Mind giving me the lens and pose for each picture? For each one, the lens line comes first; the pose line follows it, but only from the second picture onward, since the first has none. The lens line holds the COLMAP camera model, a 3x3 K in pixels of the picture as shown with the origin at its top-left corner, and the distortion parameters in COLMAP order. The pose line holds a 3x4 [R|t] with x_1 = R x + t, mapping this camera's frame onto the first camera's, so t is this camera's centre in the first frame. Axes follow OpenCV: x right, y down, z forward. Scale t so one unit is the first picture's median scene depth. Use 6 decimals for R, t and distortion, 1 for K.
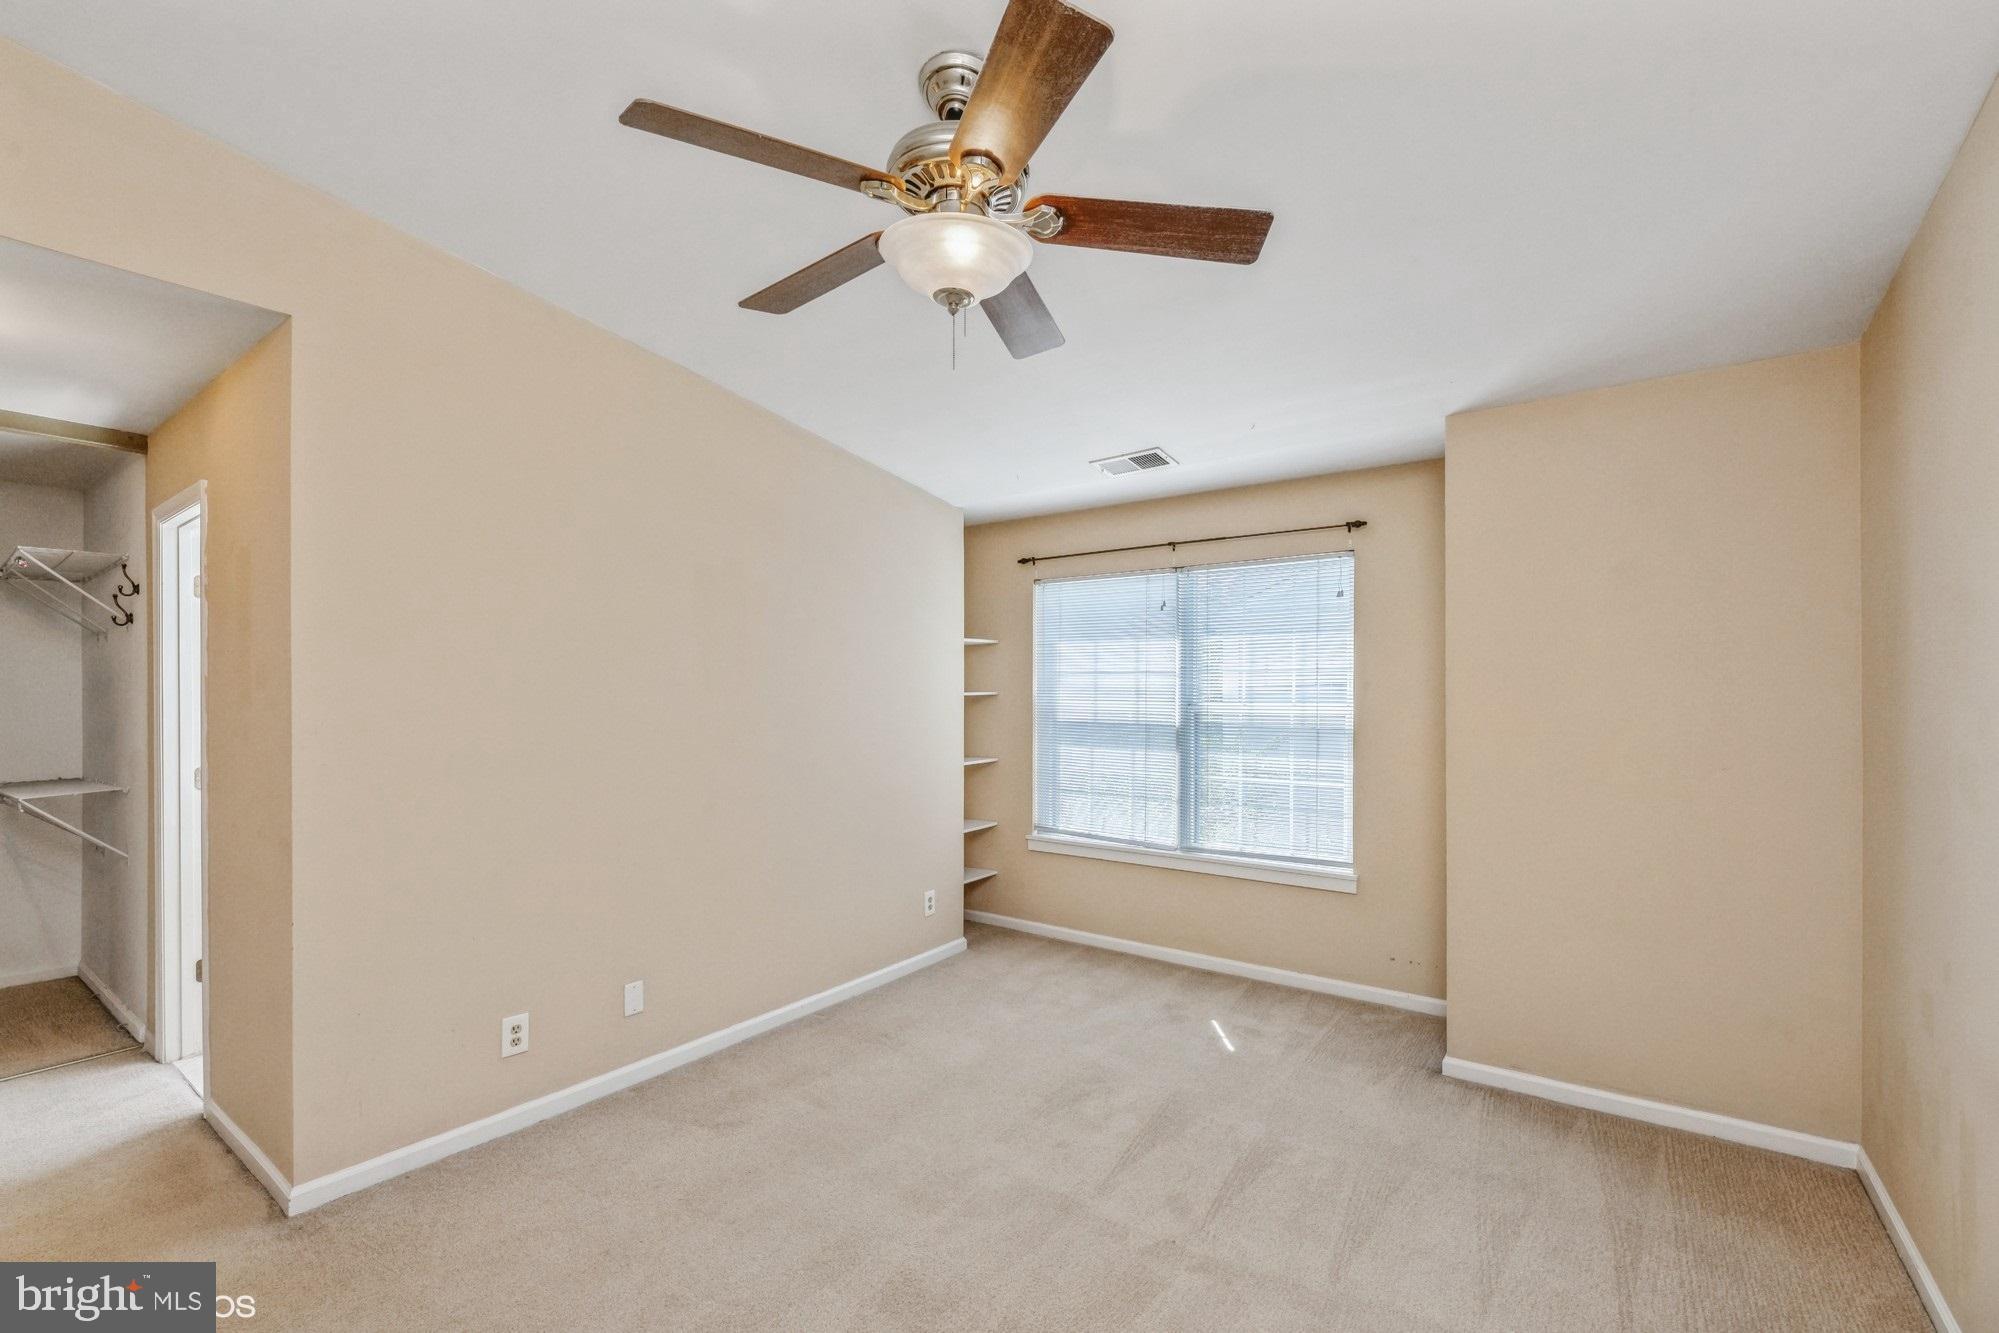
lens RADIAL K [[849.3, 0, 999.9], [0, 849.3, 693.8], [0, 0, 1]] dist [0.000089, -0.000009]
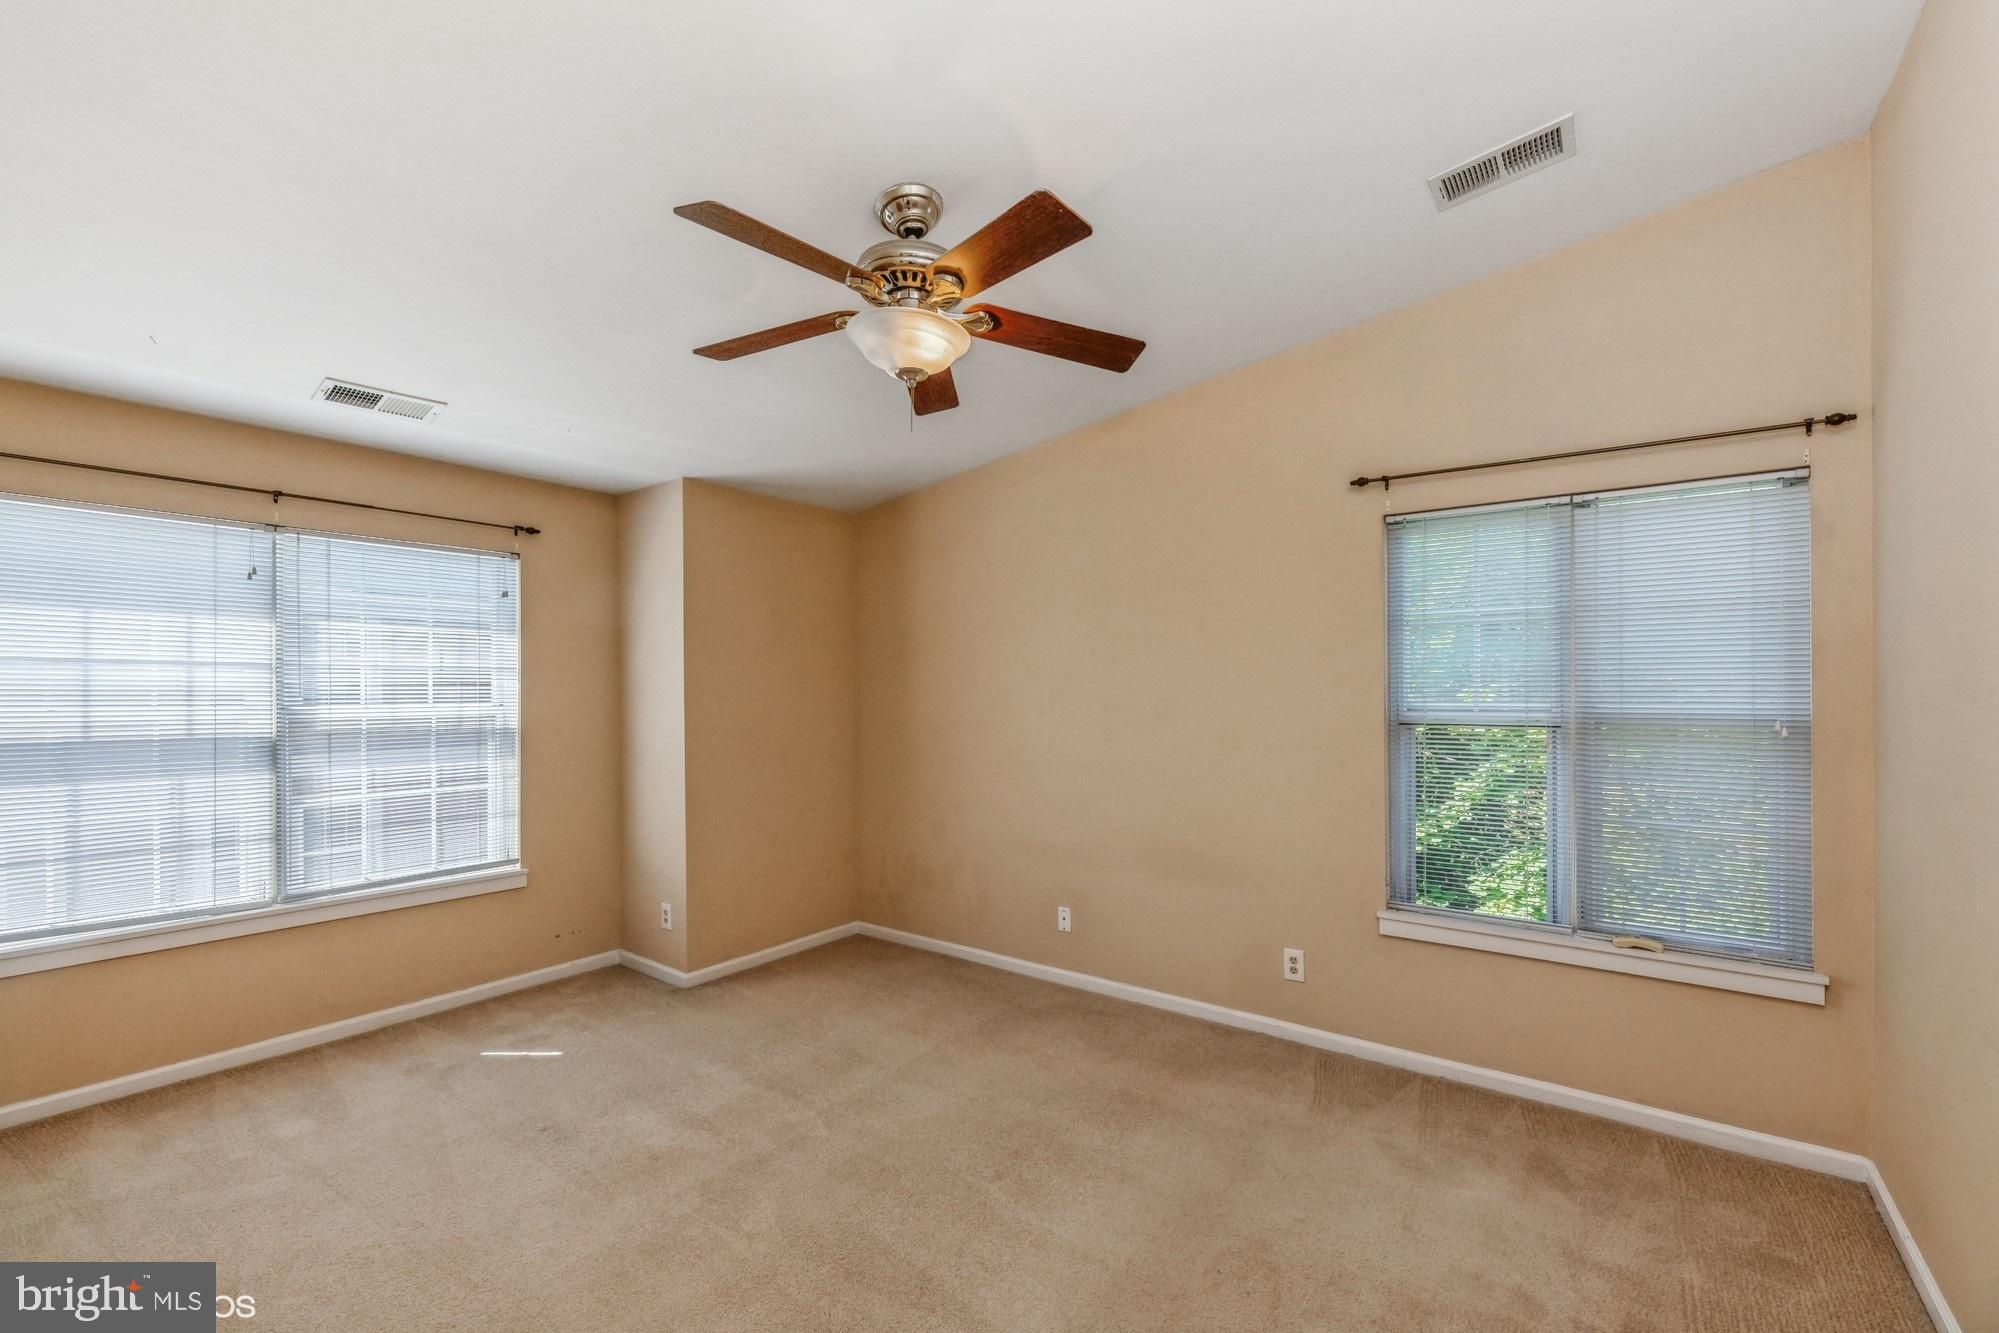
lens RADIAL K [[849.3, 0, 999.9], [0, 849.3, 693.8], [0, 0, 1]] dist [0.000089, -0.000009]
pose [[0.010602, -0.008263, 0.999910, -0.555499], [-0.002344, 0.999963, 0.008289, -0.009101], [-0.999941, -0.002432, 0.010582, 0.372369]]
